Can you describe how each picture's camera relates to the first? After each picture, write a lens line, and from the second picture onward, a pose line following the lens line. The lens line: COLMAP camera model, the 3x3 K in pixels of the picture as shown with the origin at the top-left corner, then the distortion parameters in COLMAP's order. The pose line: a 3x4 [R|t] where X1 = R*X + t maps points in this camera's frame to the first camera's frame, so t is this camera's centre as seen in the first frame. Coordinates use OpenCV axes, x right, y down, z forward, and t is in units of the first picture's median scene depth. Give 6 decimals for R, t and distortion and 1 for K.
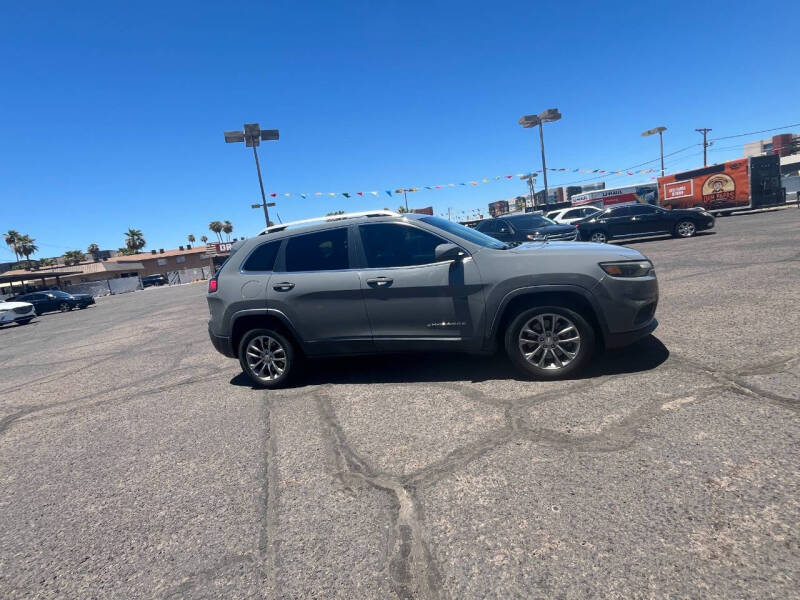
lens RADIAL K [[585.7, 0, 382.9], [0, 585.7, 300.0], [0, 0, 1]] dist [-0.003002, -0.000319]
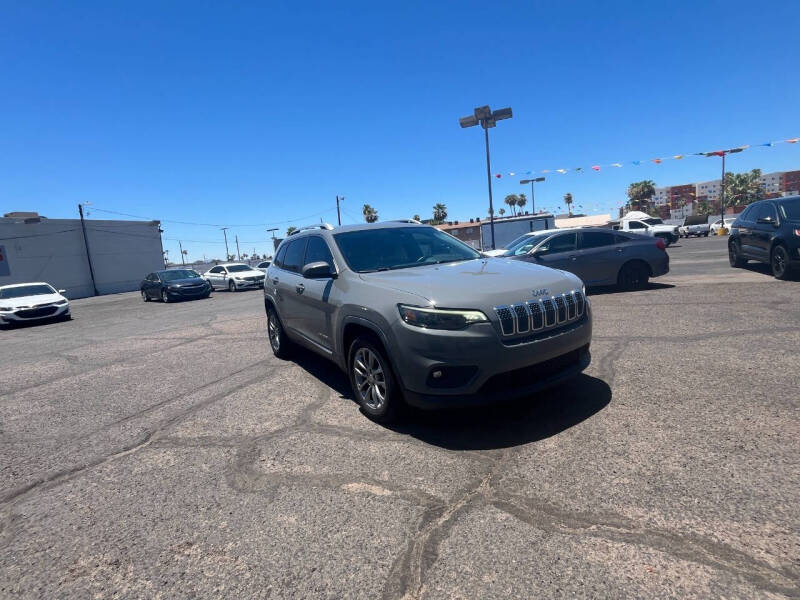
lens RADIAL K [[585.7, 0, 382.9], [0, 585.7, 300.0], [0, 0, 1]] dist [-0.003002, -0.000319]
pose [[0.526589, 0.161168, -0.834703, 1.039126], [-0.065331, 0.986633, 0.149288, -0.189334], [0.847606, -0.024081, 0.530079, 0.524729]]
